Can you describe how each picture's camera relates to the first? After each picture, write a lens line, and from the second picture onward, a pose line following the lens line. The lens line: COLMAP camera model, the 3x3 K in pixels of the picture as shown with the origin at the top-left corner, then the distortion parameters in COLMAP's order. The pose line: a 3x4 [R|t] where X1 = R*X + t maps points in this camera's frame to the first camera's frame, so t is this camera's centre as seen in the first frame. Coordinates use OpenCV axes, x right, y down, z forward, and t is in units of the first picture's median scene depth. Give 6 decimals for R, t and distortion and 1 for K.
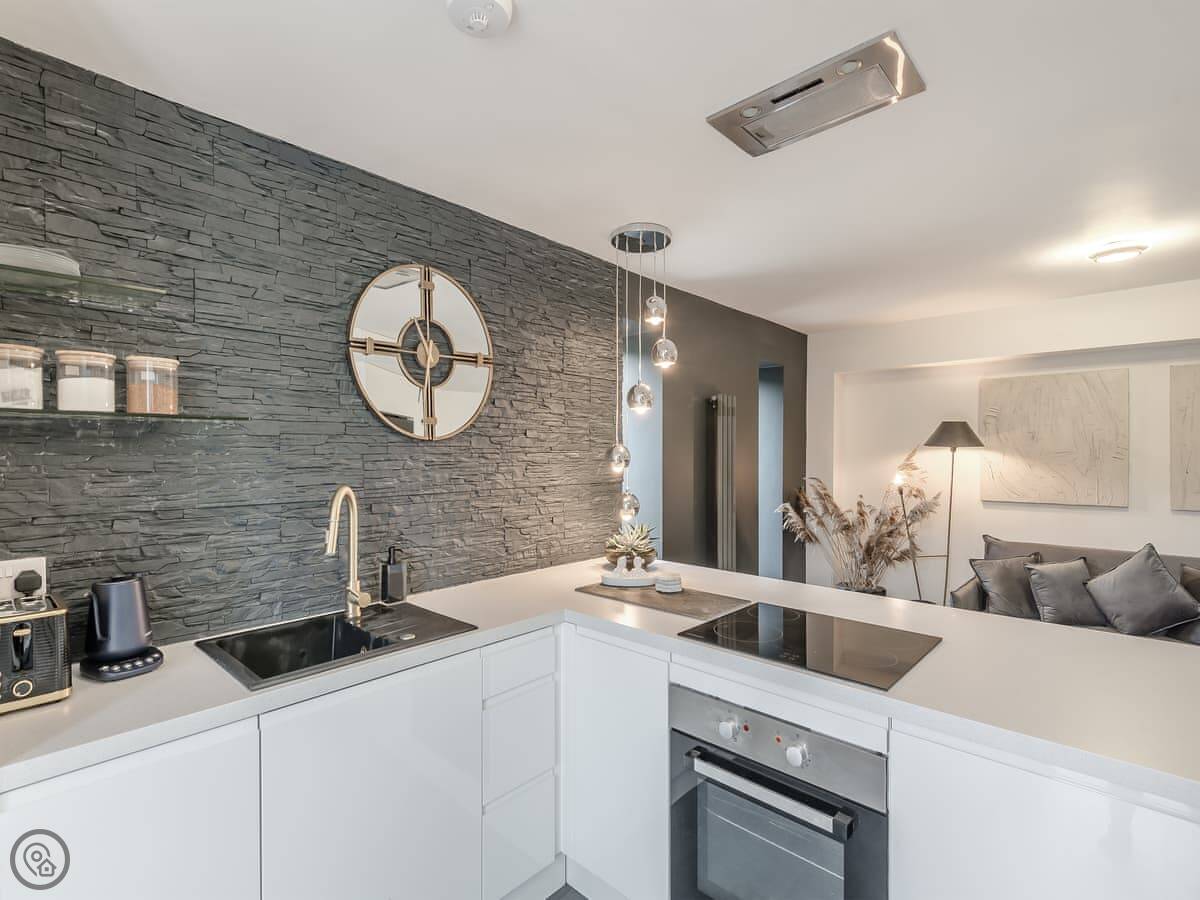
lens RADIAL K [[551.9, 0, 592.1], [0, 551.9, 455.1], [0, 0, 1]] dist [0.000374, -0.001136]
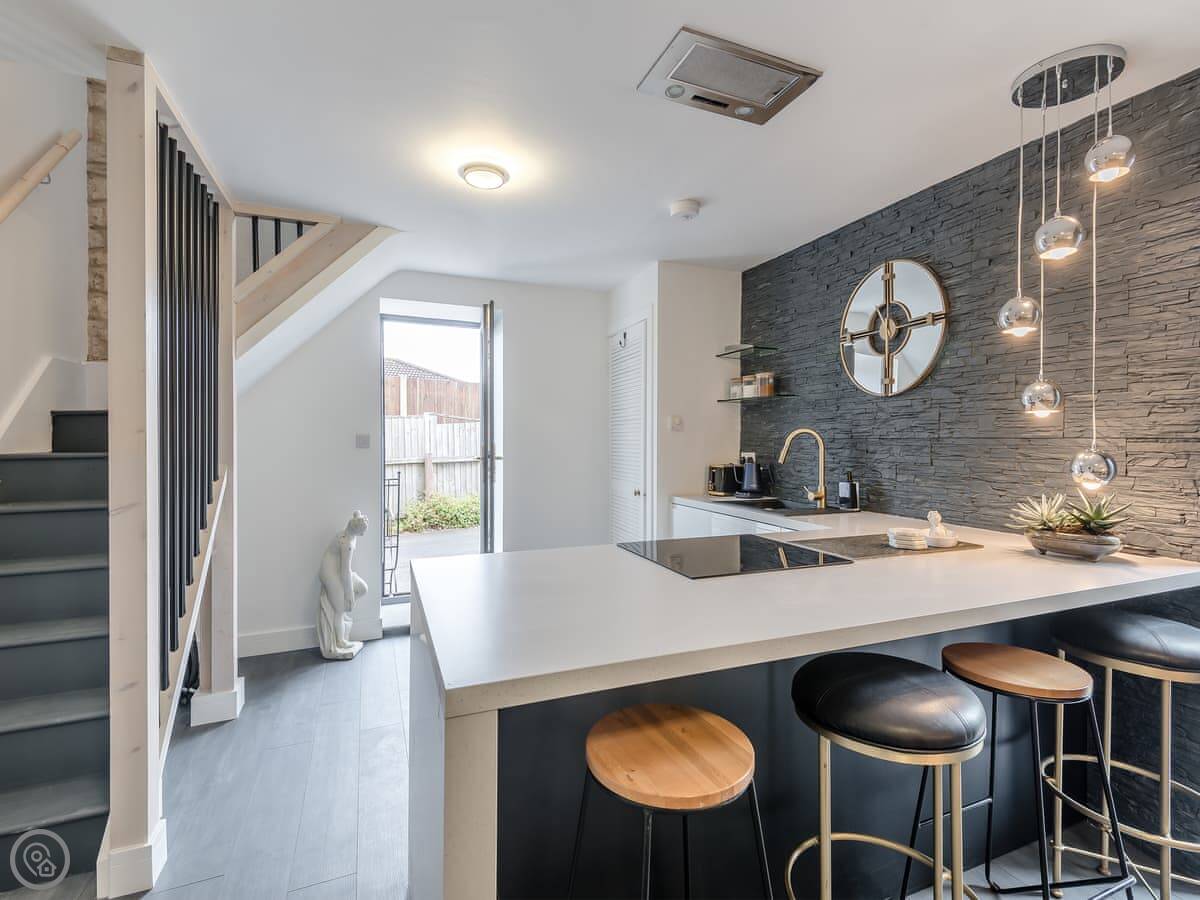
lens RADIAL K [[533.0, 0, 615.0], [0, 533.0, 453.5], [0, 0, 1]] dist [0.004807, -0.004563]
pose [[-0.374981, 0.025477, -0.926683, 1.098184], [-0.006701, 0.999522, 0.030191, 0.072777], [0.927008, 0.017531, -0.374630, 0.870102]]
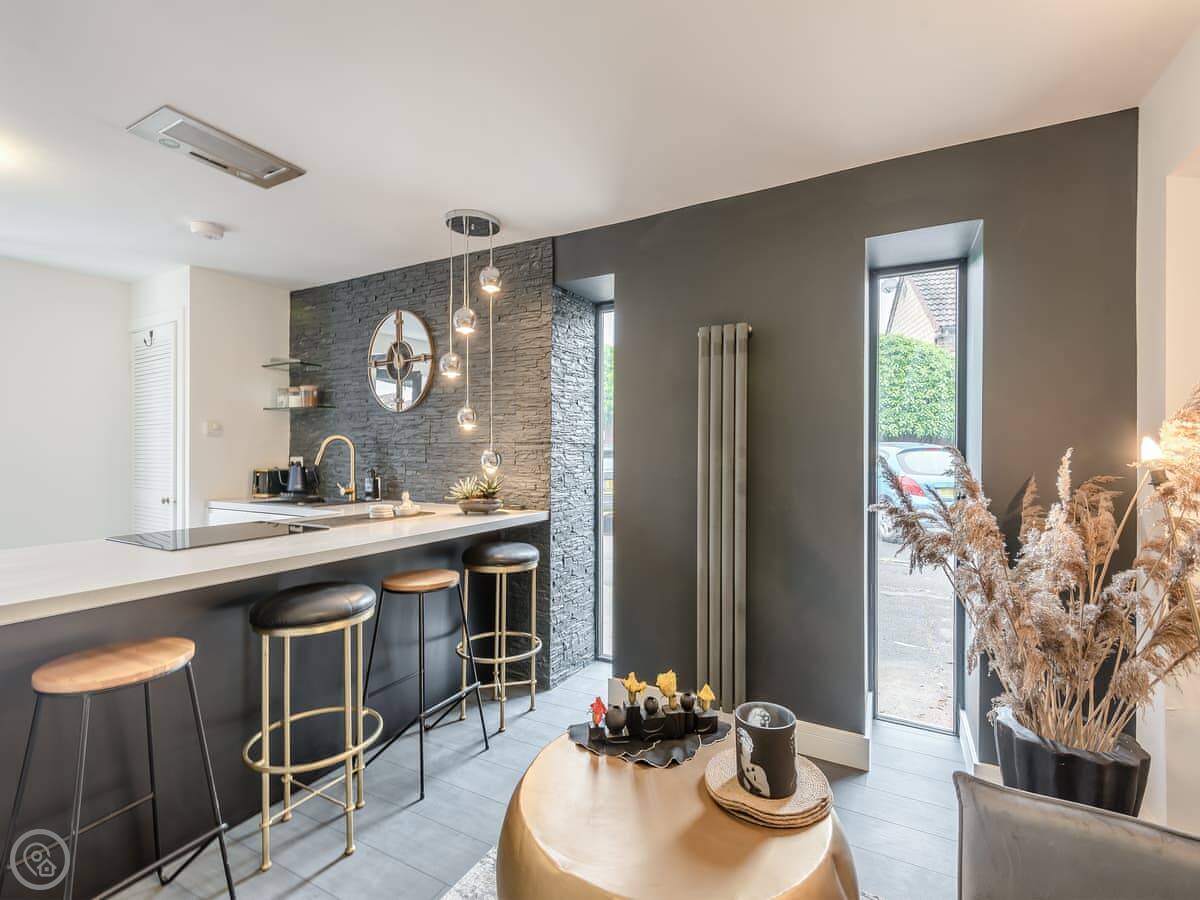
lens RADIAL K [[533.0, 0, 615.0], [0, 533.0, 453.5], [0, 0, 1]] dist [0.004807, -0.004563]
pose [[0.290703, 0.005800, -0.956796, 1.466908], [-0.006402, 0.999971, 0.004117, 0.090309], [0.956792, 0.004929, 0.290732, 1.147656]]
